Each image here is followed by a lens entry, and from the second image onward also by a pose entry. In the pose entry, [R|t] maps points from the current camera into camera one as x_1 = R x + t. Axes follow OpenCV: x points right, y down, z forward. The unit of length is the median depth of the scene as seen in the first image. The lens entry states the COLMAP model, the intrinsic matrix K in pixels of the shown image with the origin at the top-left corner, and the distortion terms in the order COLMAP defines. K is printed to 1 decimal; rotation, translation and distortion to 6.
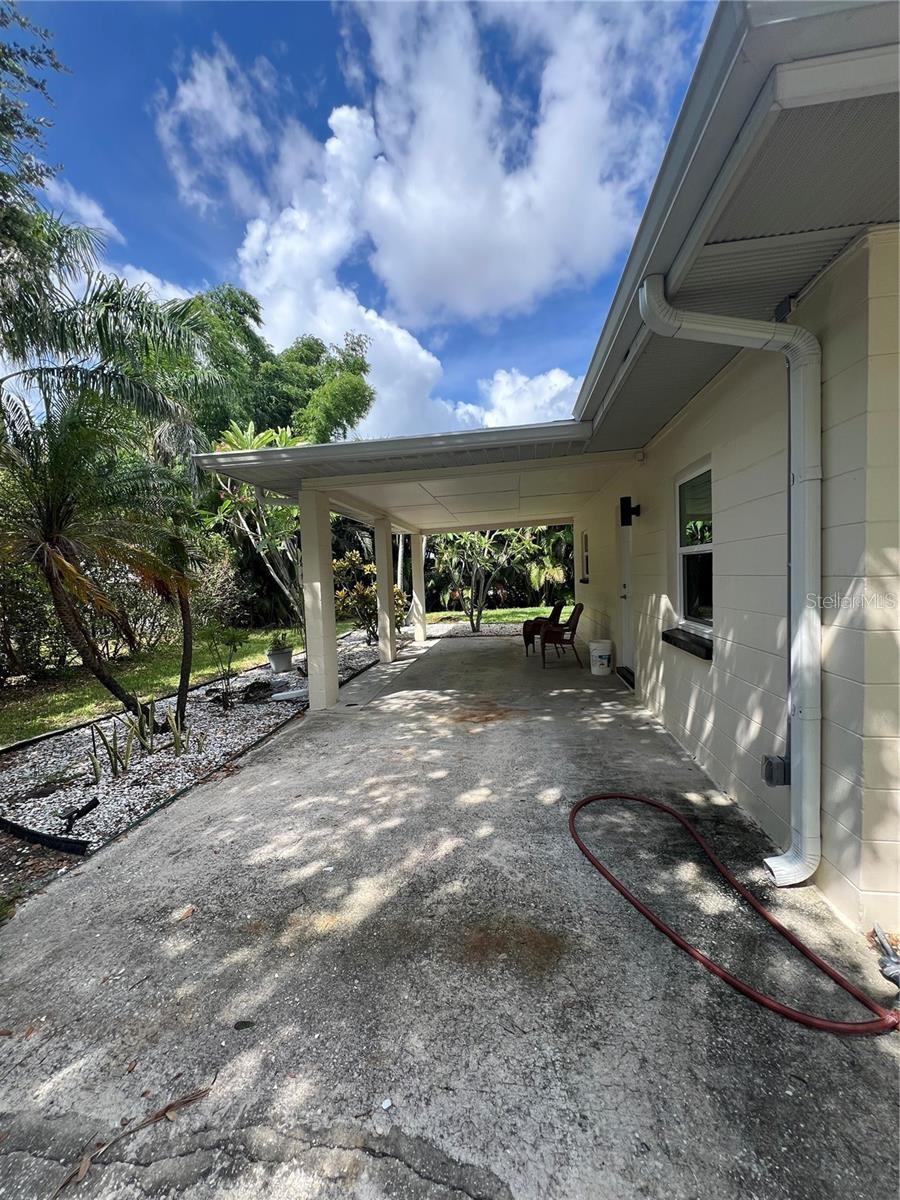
lens RADIAL K [[482.2, 0, 450.0], [0, 482.2, 600.0], [0, 0, 1]] dist [0.002639, 0.000286]
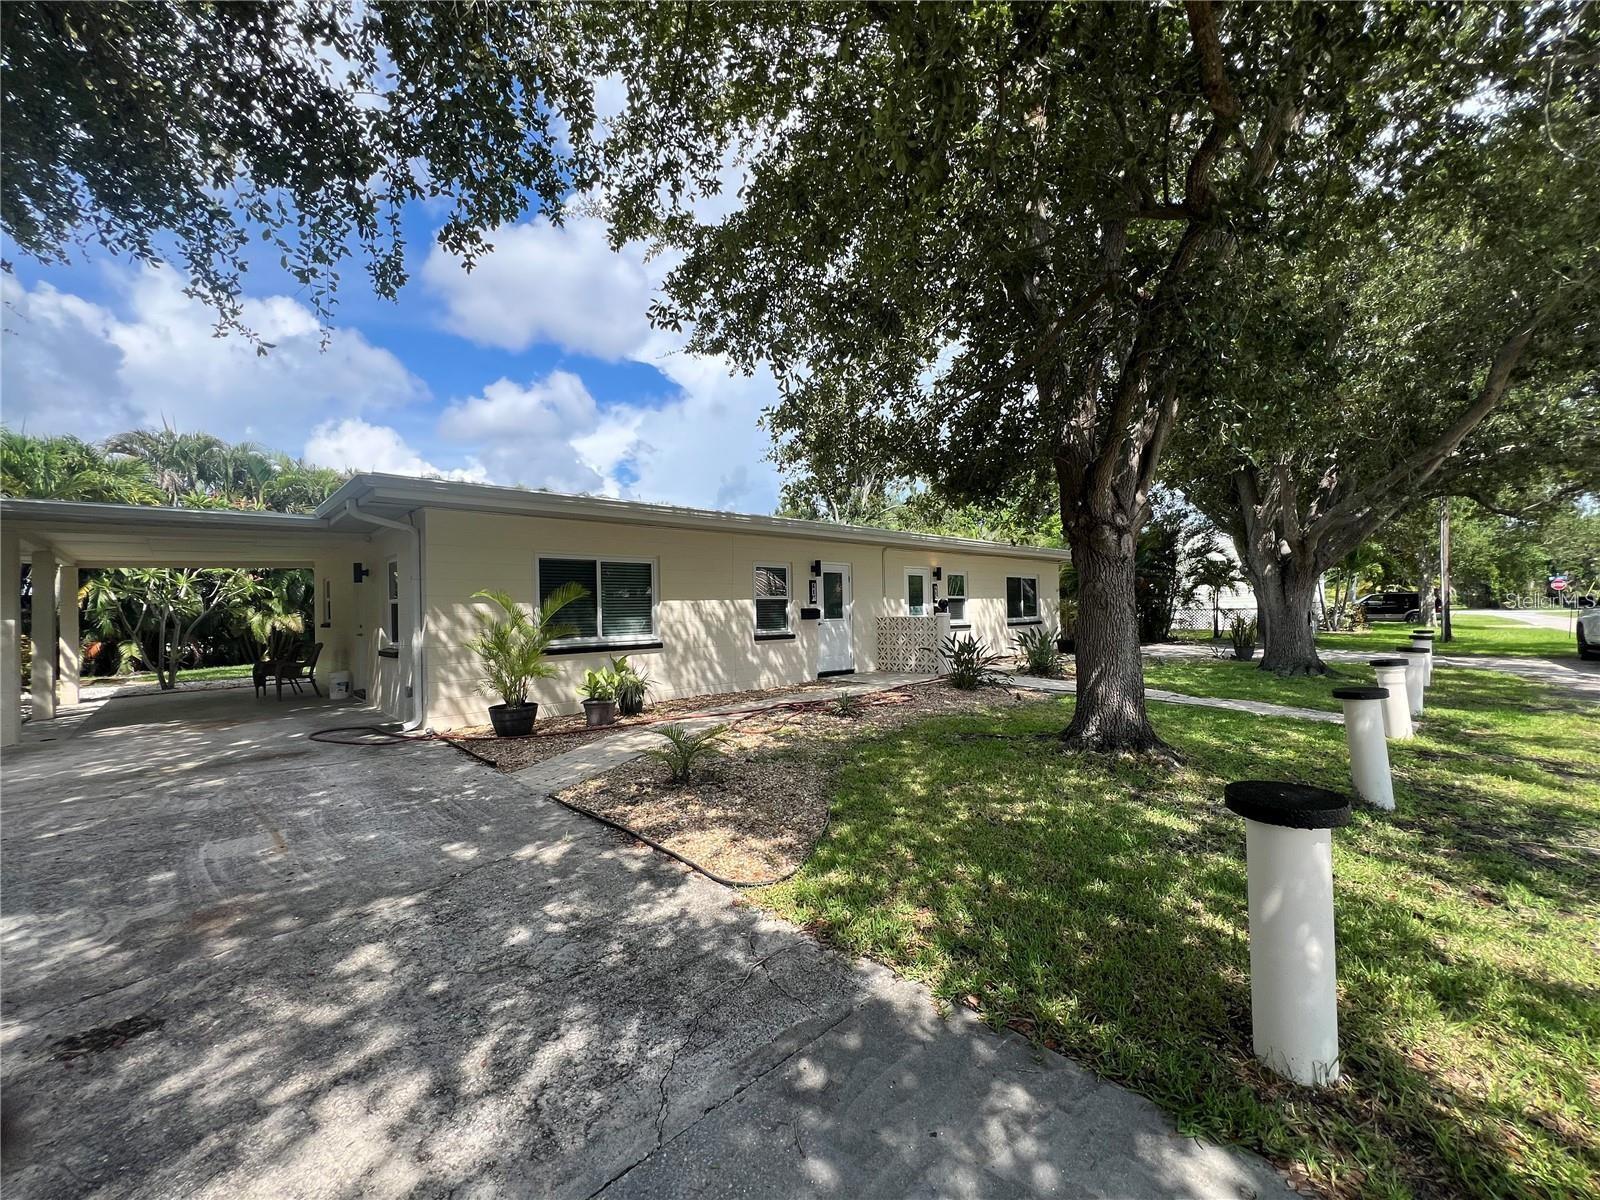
lens RADIAL K [[642.9, 0, 800.0], [0, 642.9, 600.0], [0, 0, 1]] dist [0.002639, 0.000286]
pose [[0.624723, 0.037330, 0.779954, -0.122688], [0.040704, 0.995942, -0.080270, 0.042277], [-0.779785, 0.081894, 0.620668, -0.484687]]
